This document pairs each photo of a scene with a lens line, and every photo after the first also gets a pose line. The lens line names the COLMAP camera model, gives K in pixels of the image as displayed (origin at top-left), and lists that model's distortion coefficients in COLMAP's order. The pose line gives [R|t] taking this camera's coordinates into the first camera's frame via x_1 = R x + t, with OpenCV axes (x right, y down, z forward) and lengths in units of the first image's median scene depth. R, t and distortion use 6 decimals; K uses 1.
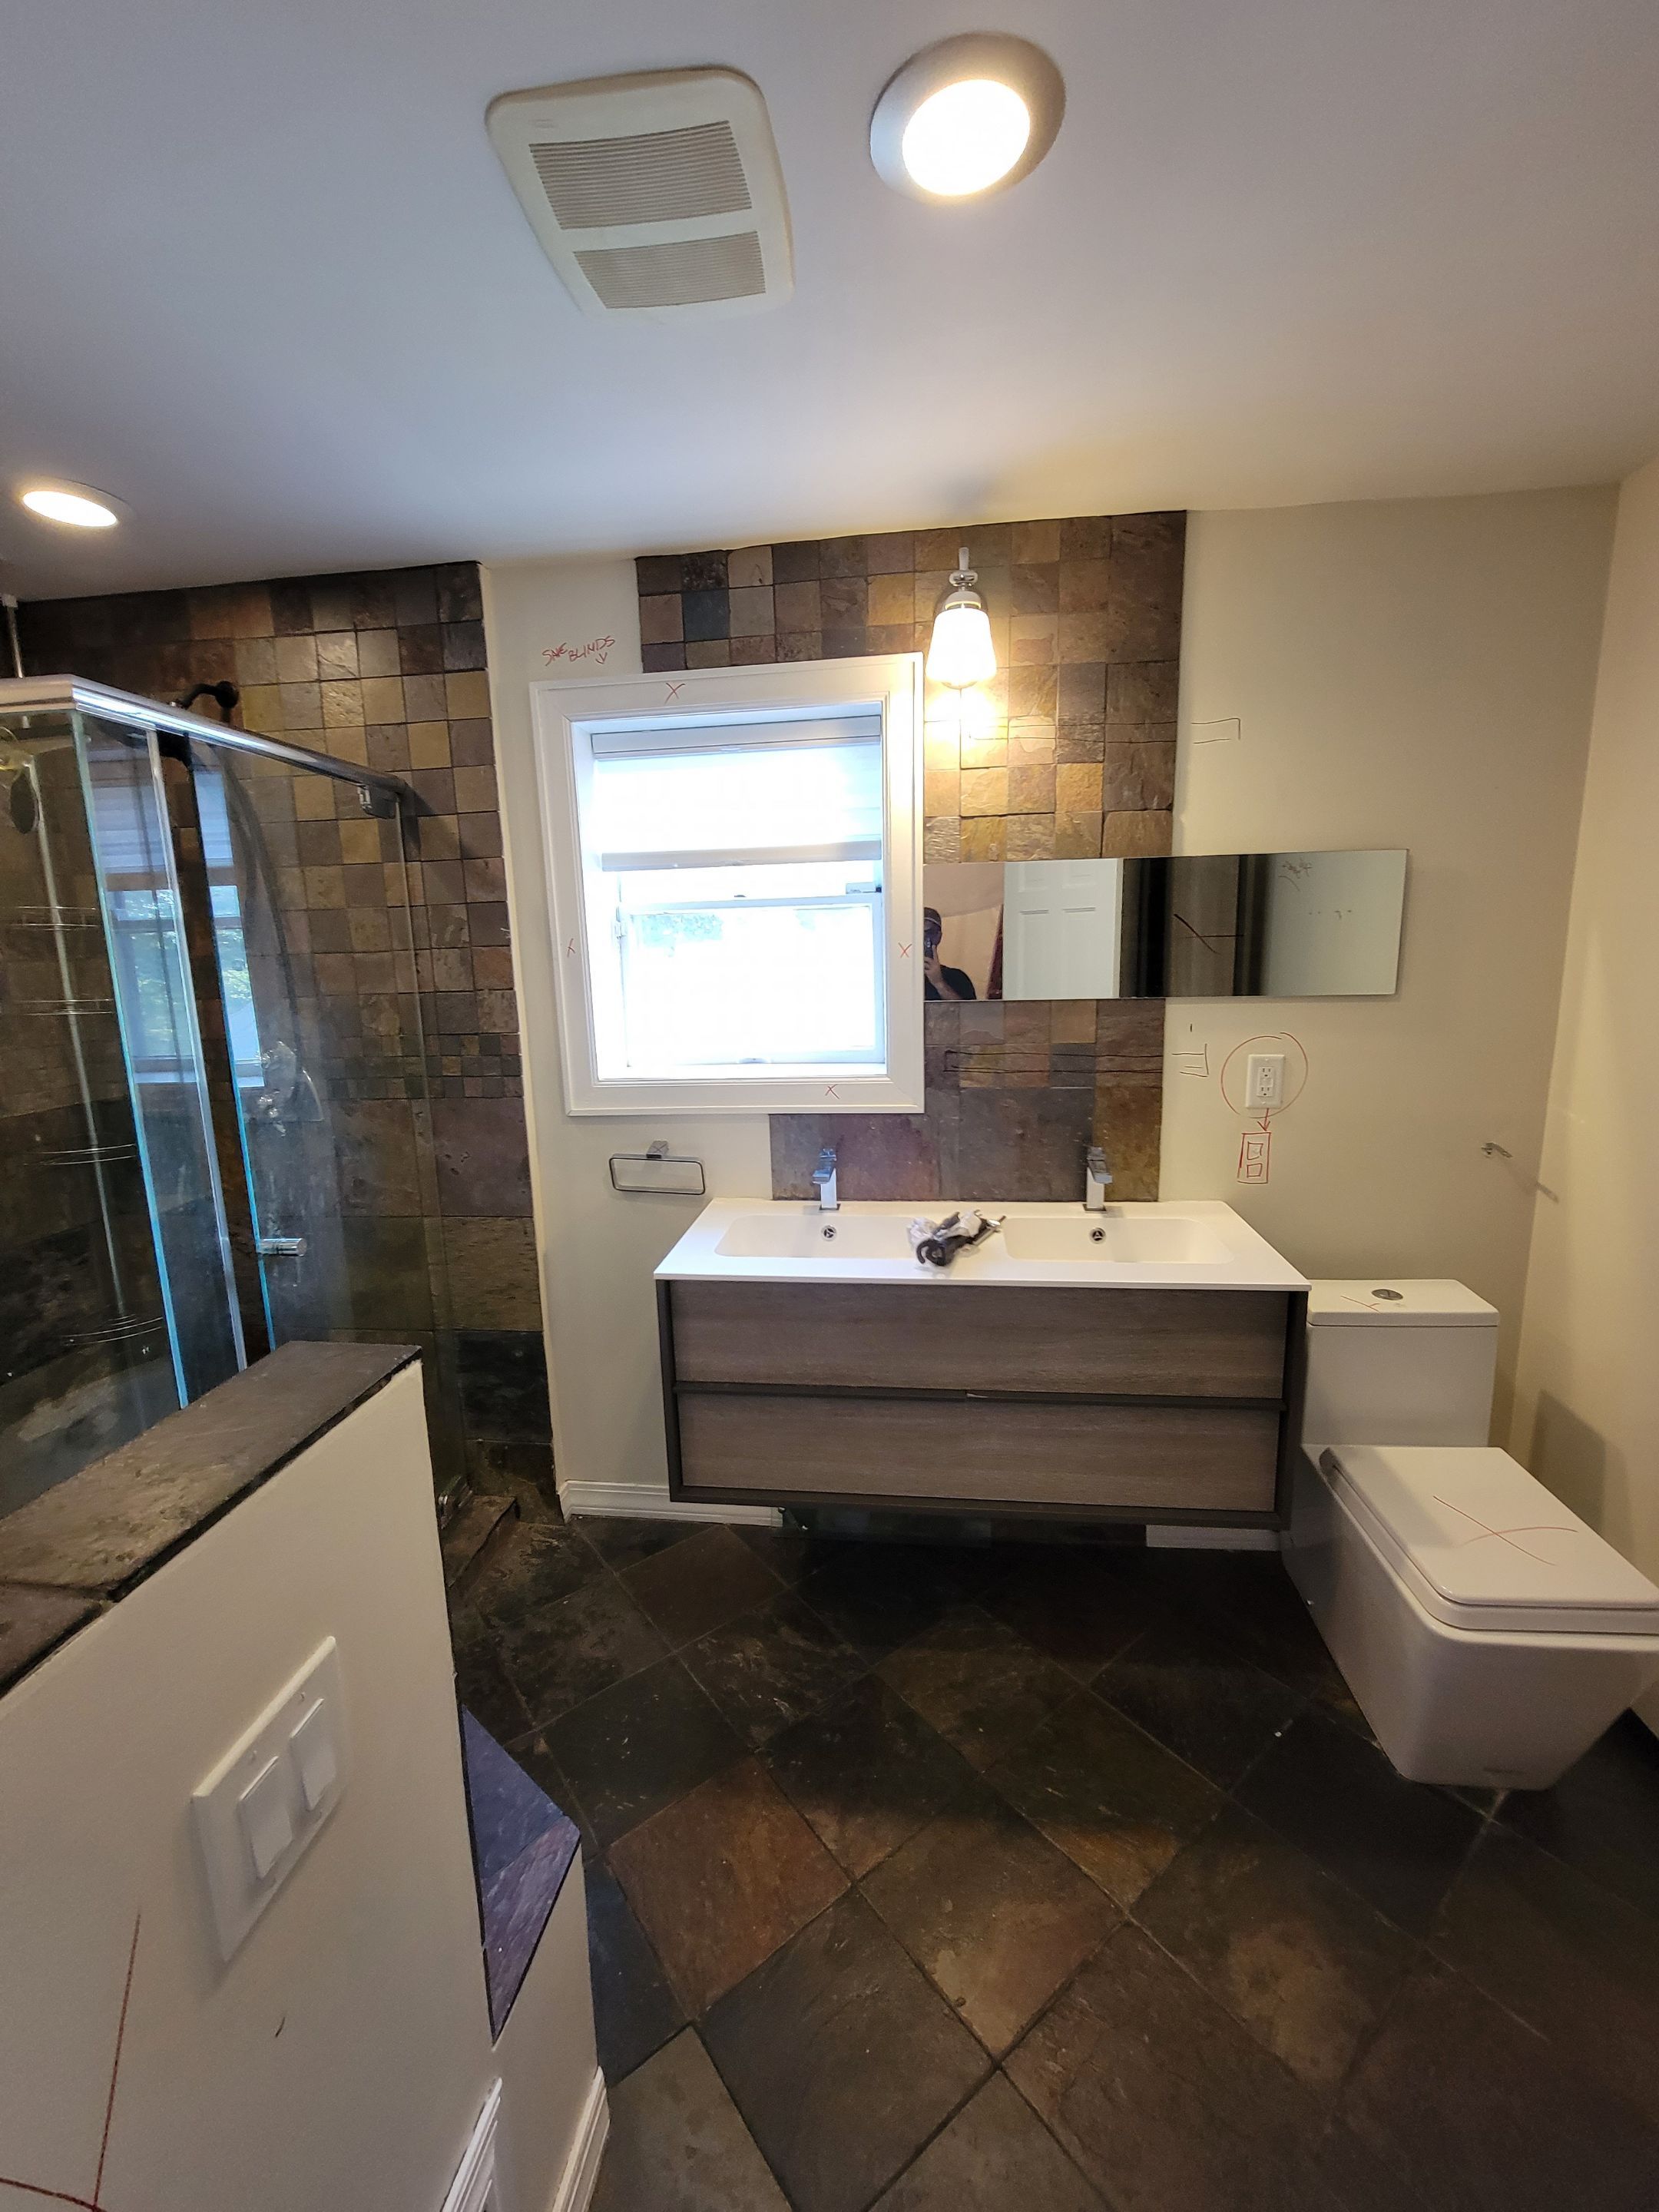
lens RADIAL K [[910.7, 0, 816.6], [0, 910.7, 1105.7], [0, 0, 1]] dist [-0.005002, -0.000042]
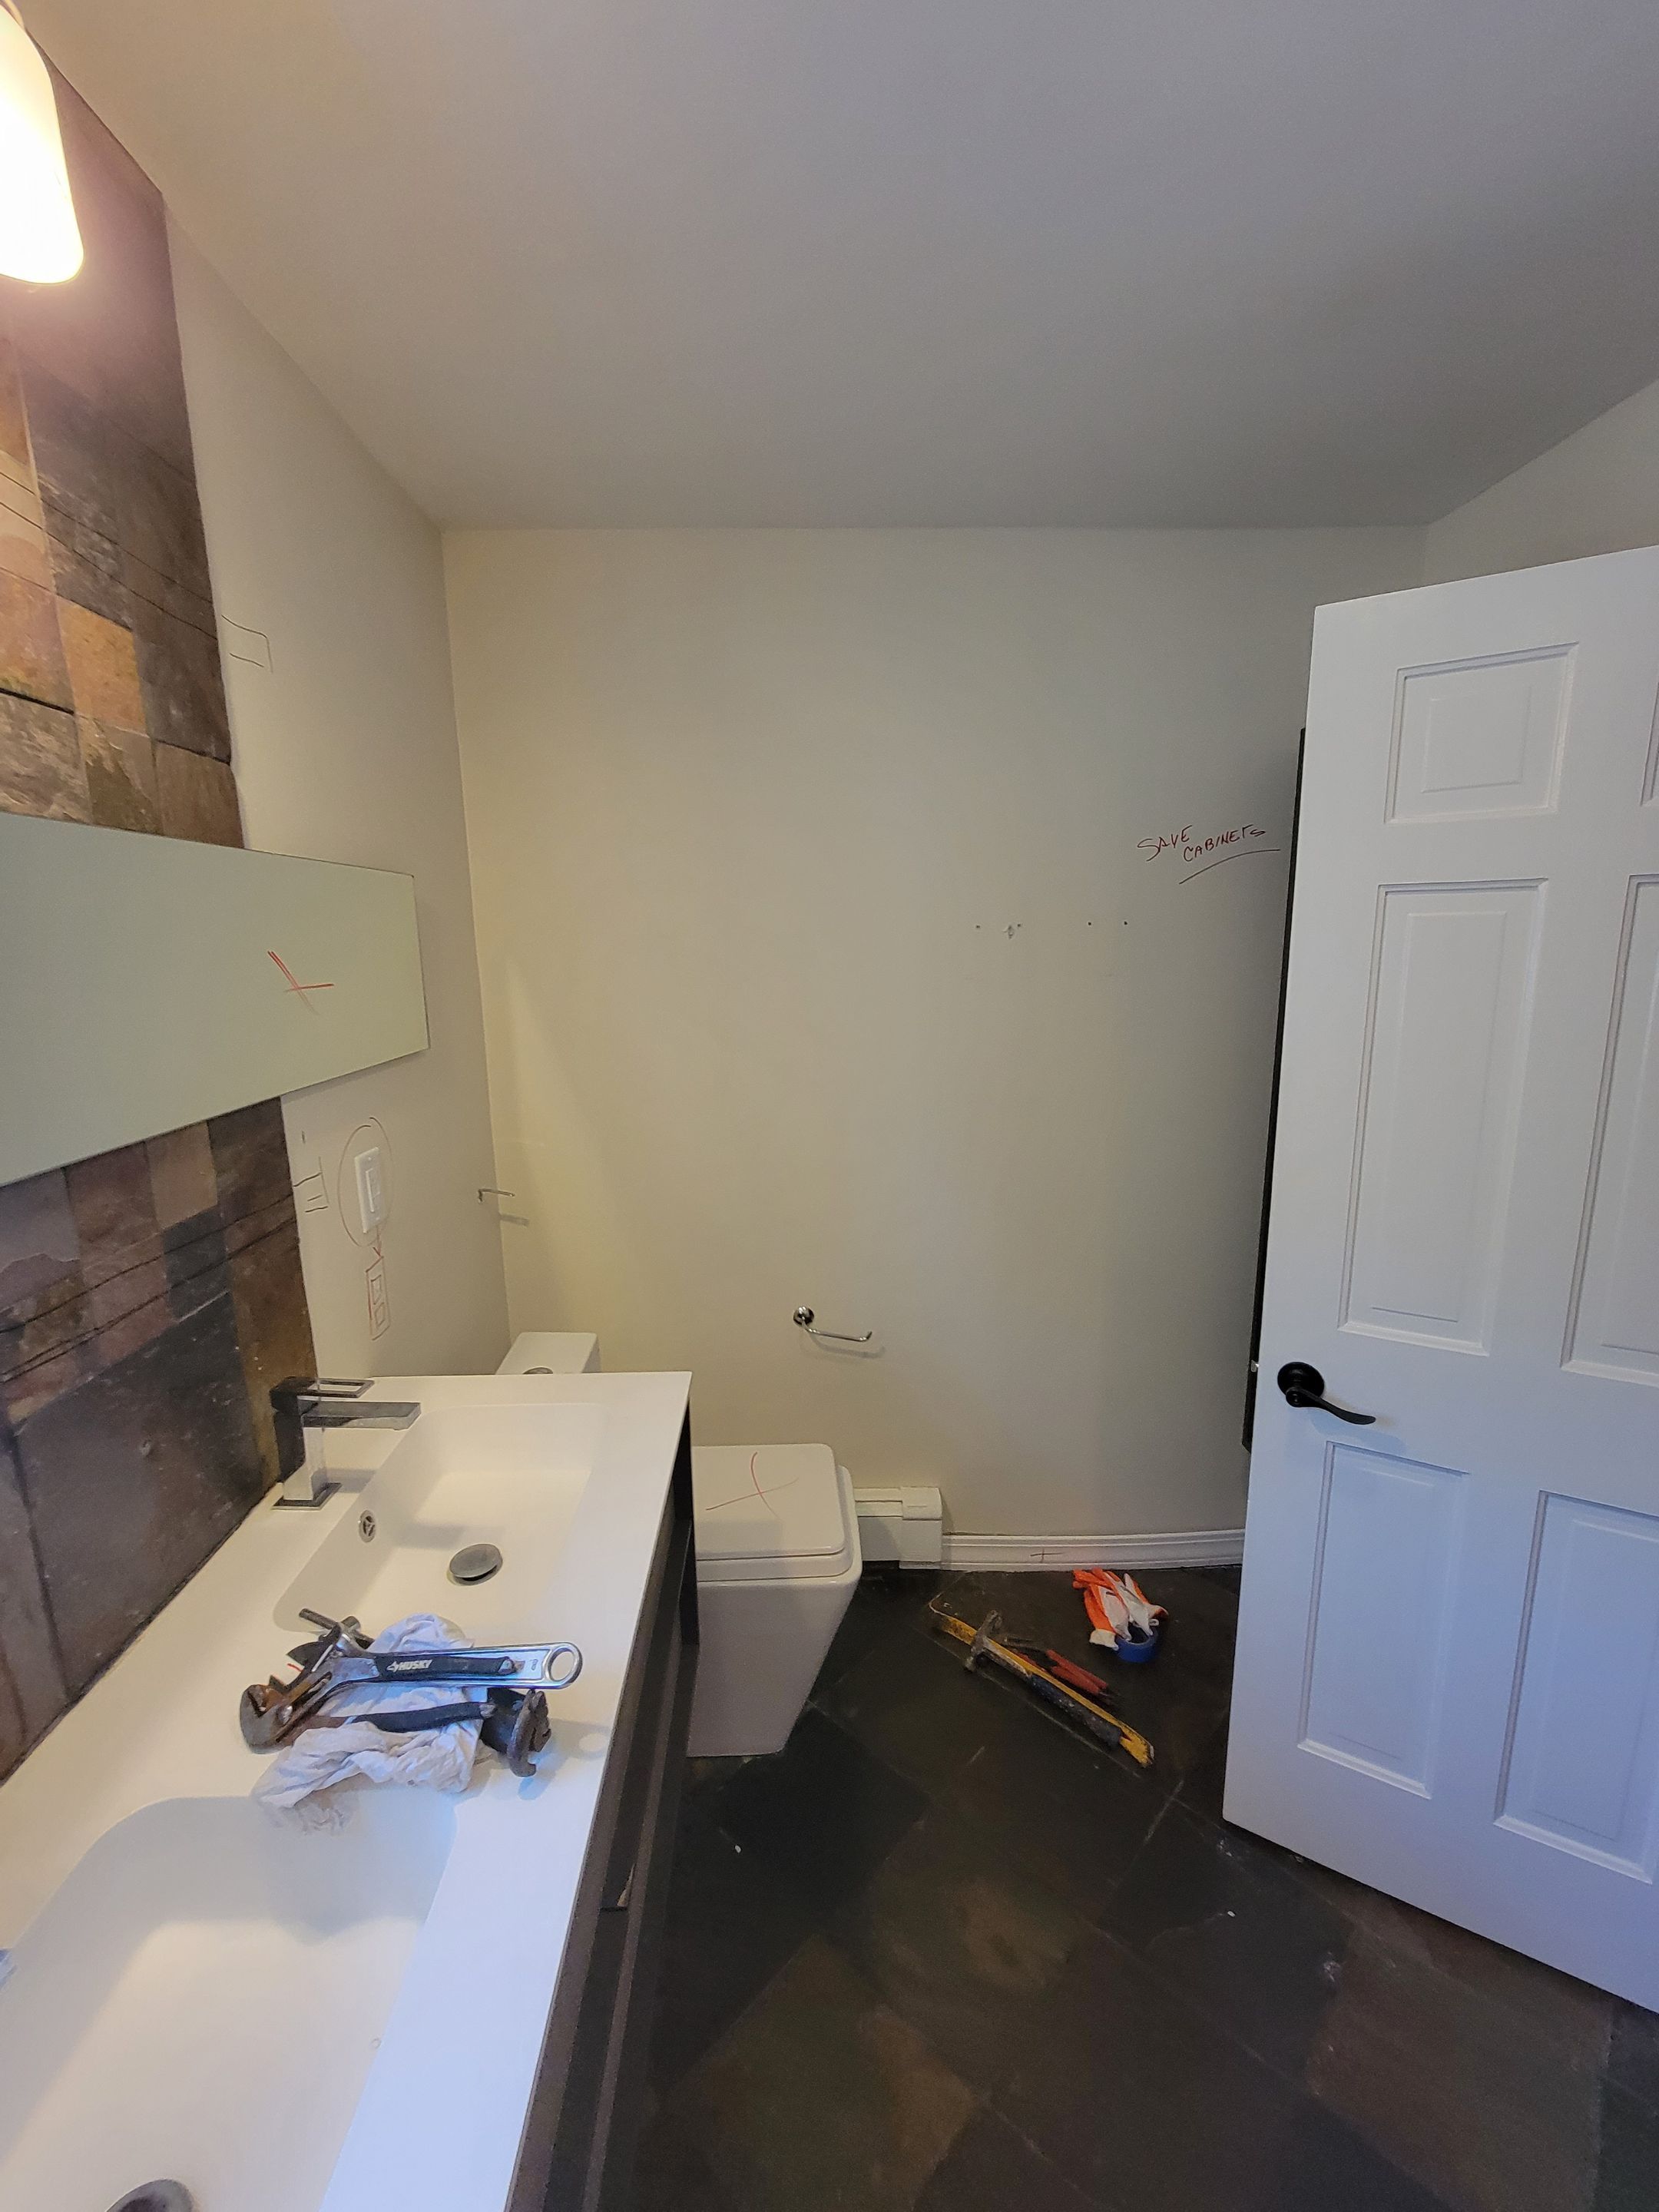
lens RADIAL K [[910.7, 0, 816.6], [0, 910.7, 1105.7], [0, 0, 1]] dist [-0.005002, -0.000042]
pose [[-0.156658, -0.162081, 0.974263, -0.234866], [0.196006, 0.961720, 0.191511, -0.158298], [-0.968008, 0.220963, -0.118892, 0.753492]]
